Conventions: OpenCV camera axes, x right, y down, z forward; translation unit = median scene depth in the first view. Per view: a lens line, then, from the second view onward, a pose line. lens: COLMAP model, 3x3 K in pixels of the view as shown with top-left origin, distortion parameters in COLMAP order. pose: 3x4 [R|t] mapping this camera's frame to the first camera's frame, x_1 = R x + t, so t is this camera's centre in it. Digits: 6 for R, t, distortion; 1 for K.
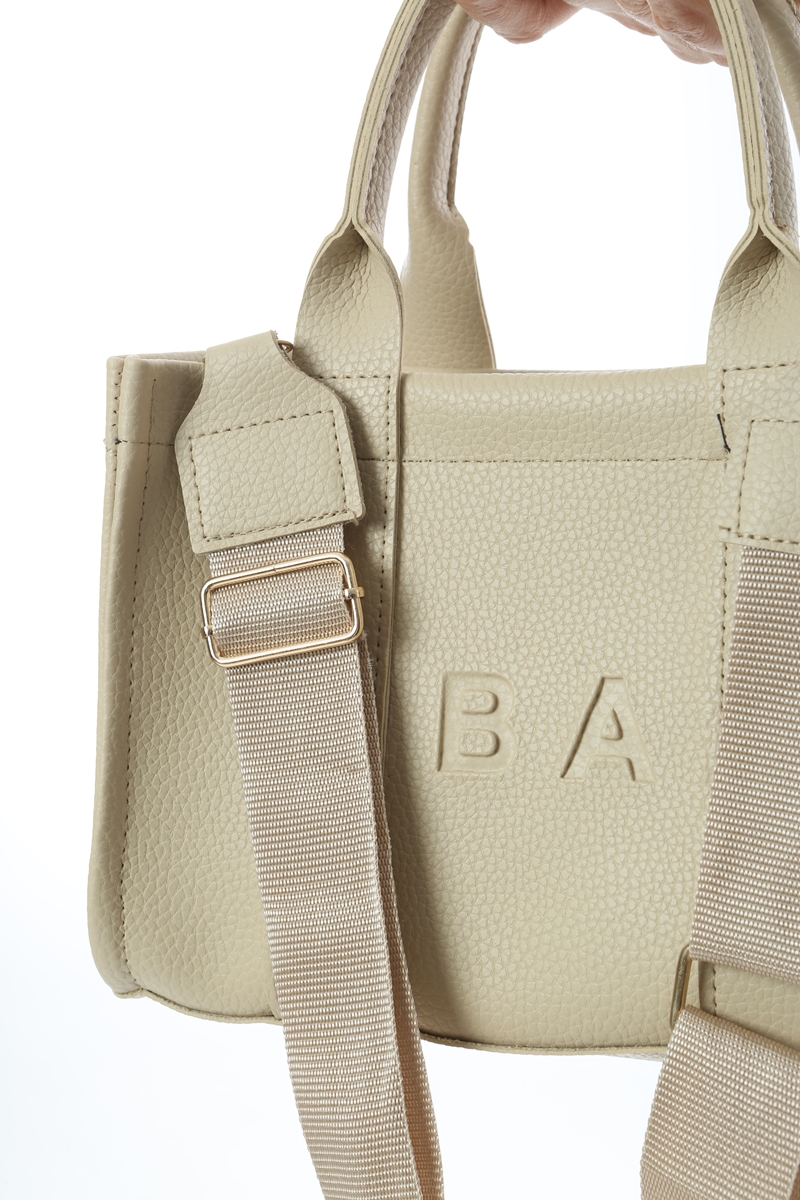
lens RADIAL K [[2287.8, 0, 403.0], [0, 2287.8, 606.2], [0, 0, 1]] dist [0.302477, 0.006924]
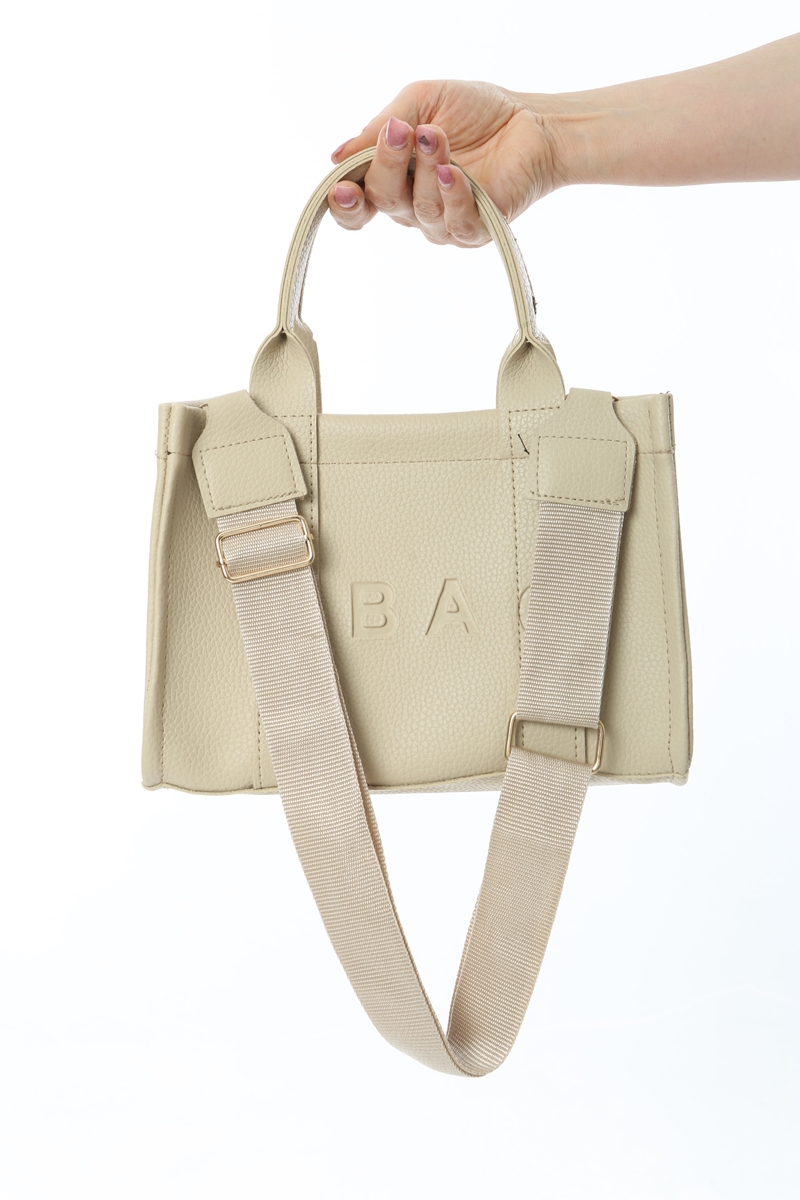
lens RADIAL K [[2287.8, 0, 403.0], [0, 2287.8, 606.2], [0, 0, 1]] dist [0.302477, 0.006924]
pose [[0.907863, -0.033100, 0.417958, -0.705458], [0.048762, 0.998450, -0.026845, 0.099655], [-0.416421, 0.044752, 0.908070, -0.641834]]
